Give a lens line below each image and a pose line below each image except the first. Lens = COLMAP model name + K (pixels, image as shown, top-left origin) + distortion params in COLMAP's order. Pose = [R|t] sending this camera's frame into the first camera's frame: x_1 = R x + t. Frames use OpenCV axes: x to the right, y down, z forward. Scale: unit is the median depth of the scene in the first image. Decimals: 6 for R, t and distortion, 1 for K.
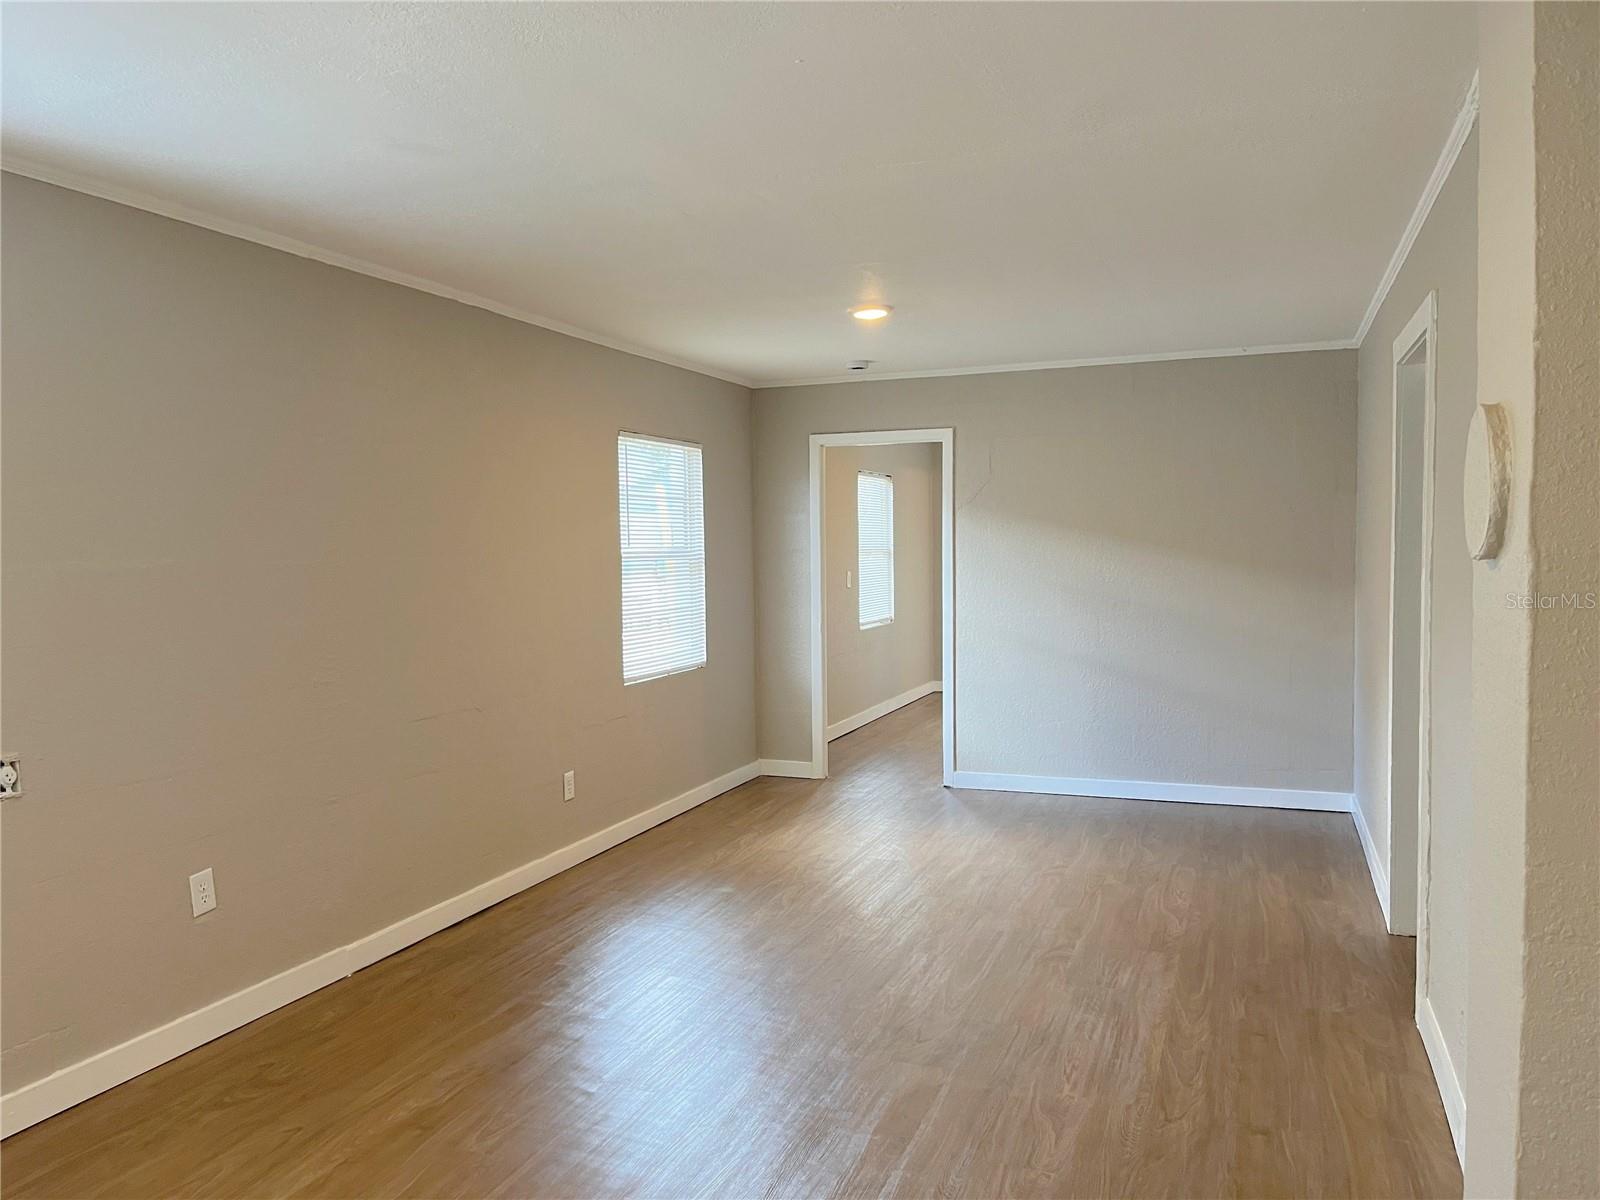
lens RADIAL K [[1219.7, 0, 796.2], [0, 1219.7, 605.5], [0, 0, 1]] dist [0.047867, -0.071669]
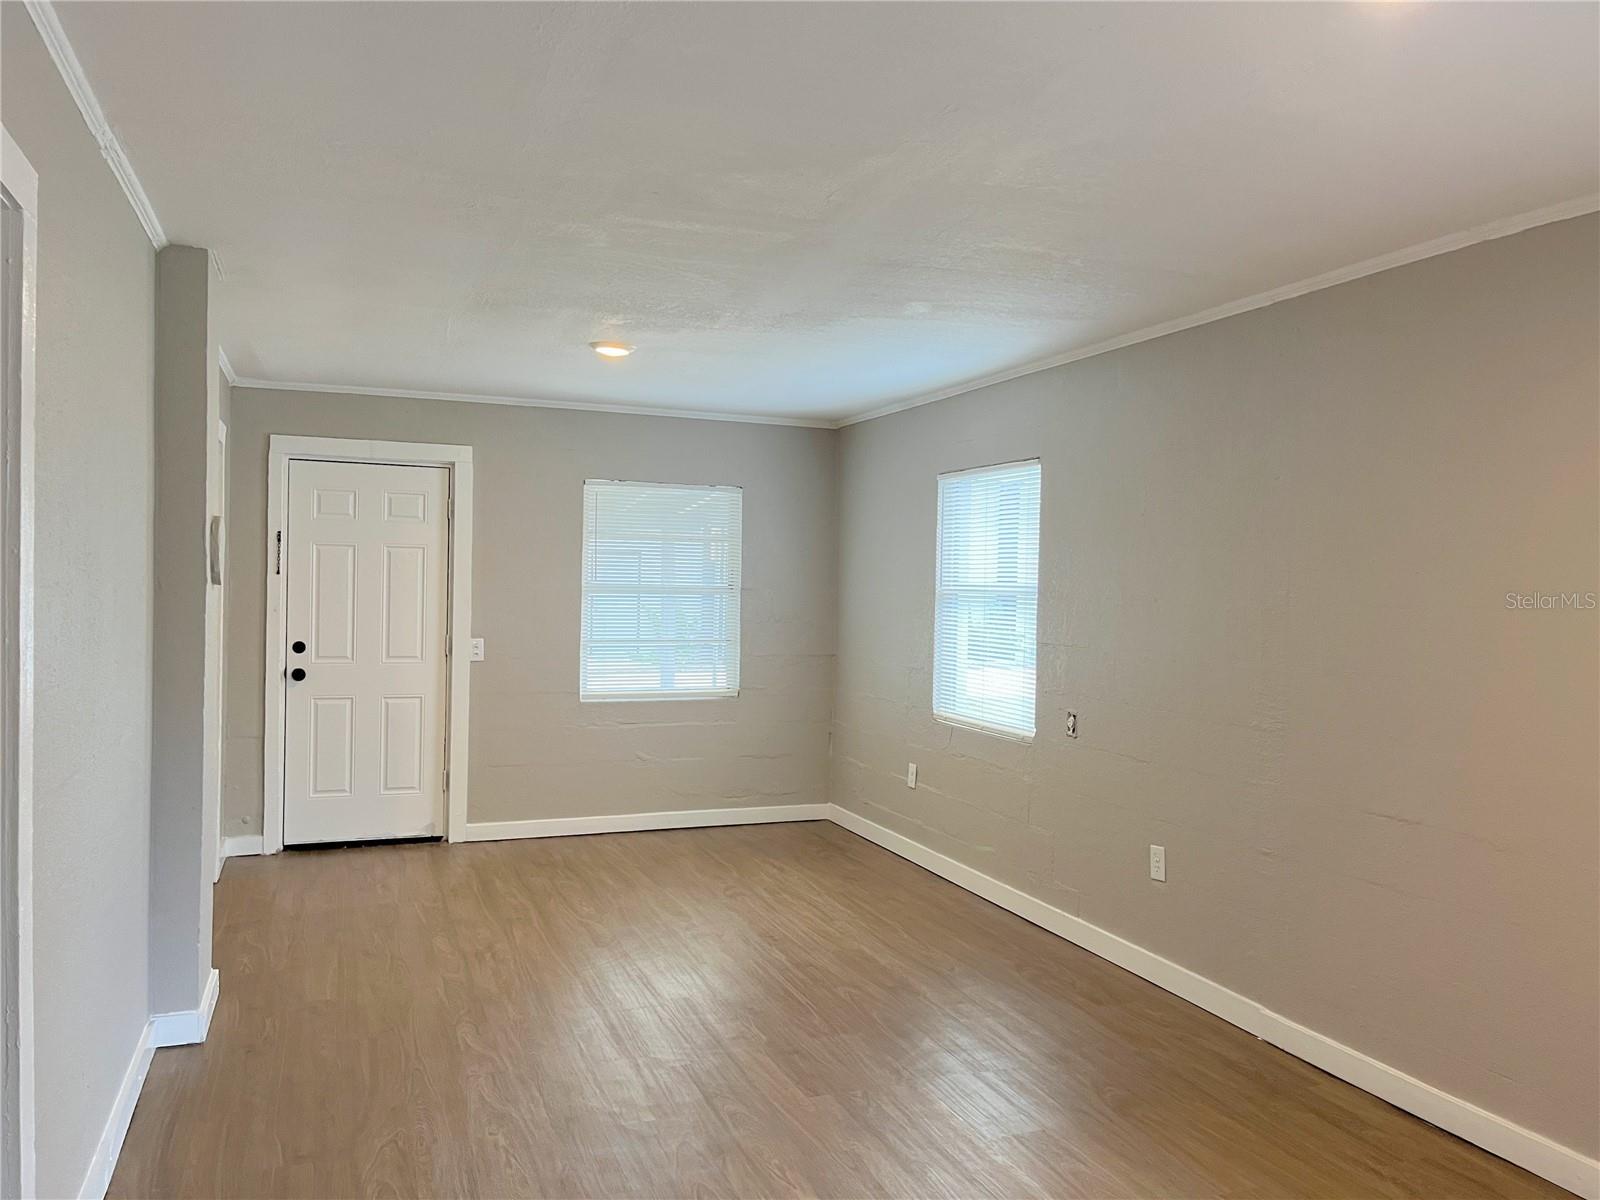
lens RADIAL K [[1219.7, 0, 797.9], [0, 1219.7, 603.6], [0, 0, 1]] dist [0.047867, -0.071669]
pose [[-0.753509, 0.014919, -0.657268, 0.703930], [-0.038376, 0.997040, 0.066627, -0.115574], [0.656316, 0.075427, -0.750706, 1.920906]]
